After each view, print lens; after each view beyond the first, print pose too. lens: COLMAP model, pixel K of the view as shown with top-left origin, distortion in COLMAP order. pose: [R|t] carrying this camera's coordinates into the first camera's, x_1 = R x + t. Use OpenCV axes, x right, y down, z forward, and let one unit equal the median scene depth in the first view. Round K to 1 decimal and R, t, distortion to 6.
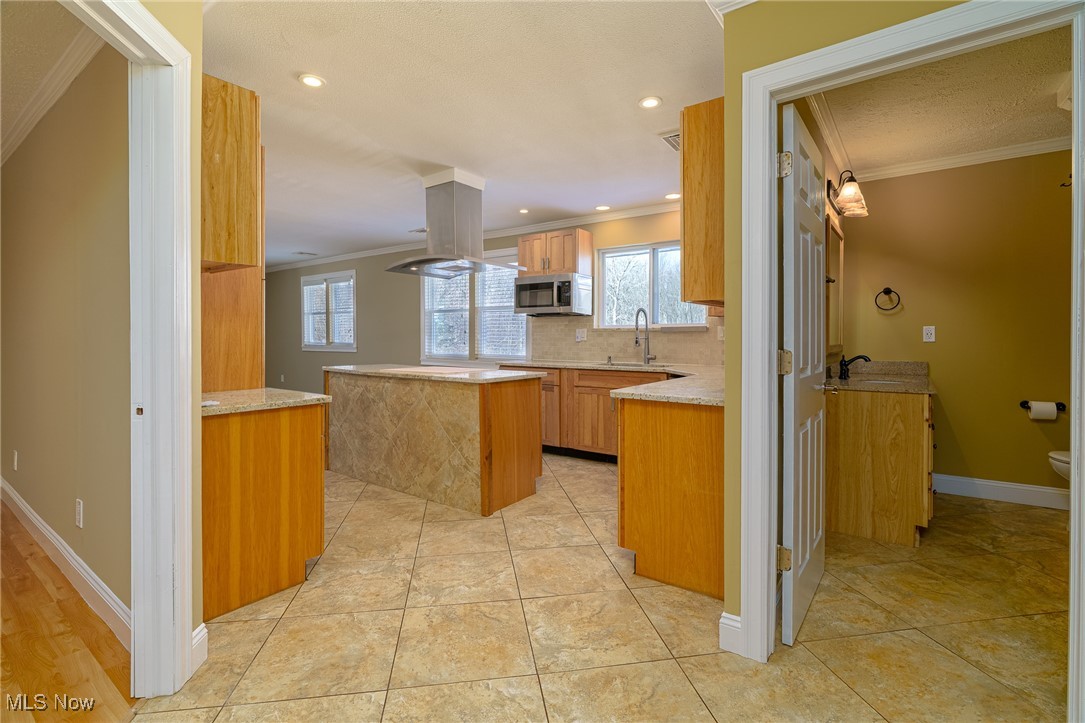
lens RADIAL K [[503.7, 0, 541.8], [0, 503.7, 350.9], [0, 0, 1]] dist [-0.003849, 0.000929]
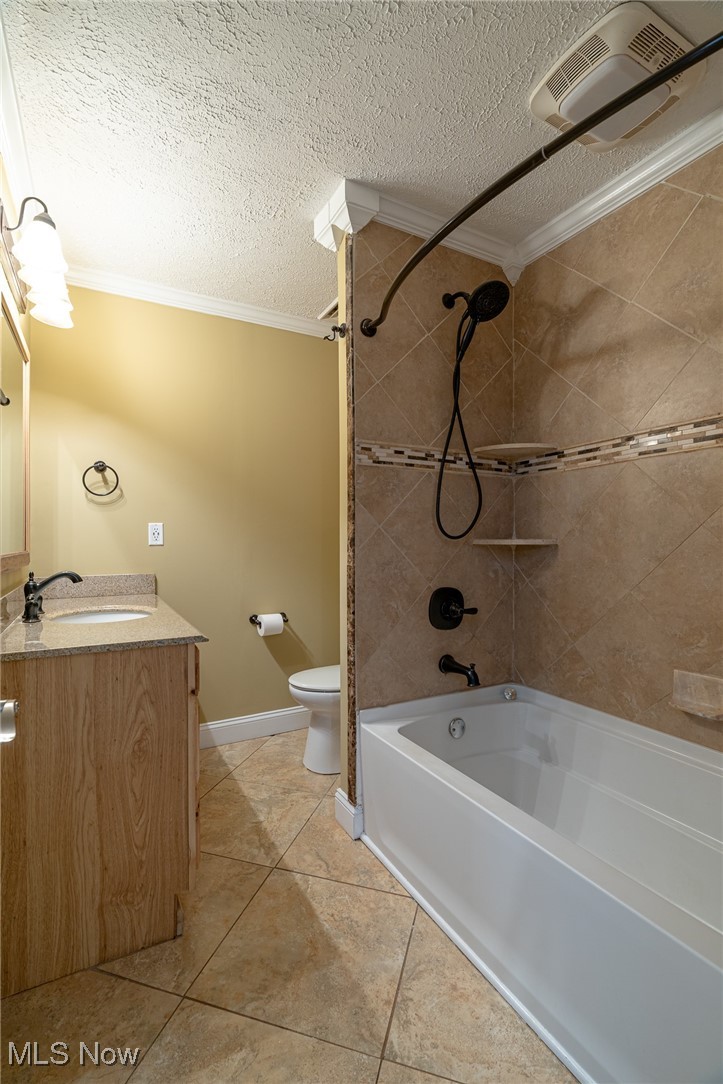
lens RADIAL K [[503.2, 0, 363.6], [0, 503.2, 540.5], [0, 0, 1]] dist [-0.003849, 0.000929]
pose [[0.428797, 0.001159, 0.903400, 0.241139], [0.017346, 0.999804, -0.009516, -0.011647], [-0.903234, 0.019751, 0.428693, 0.405436]]
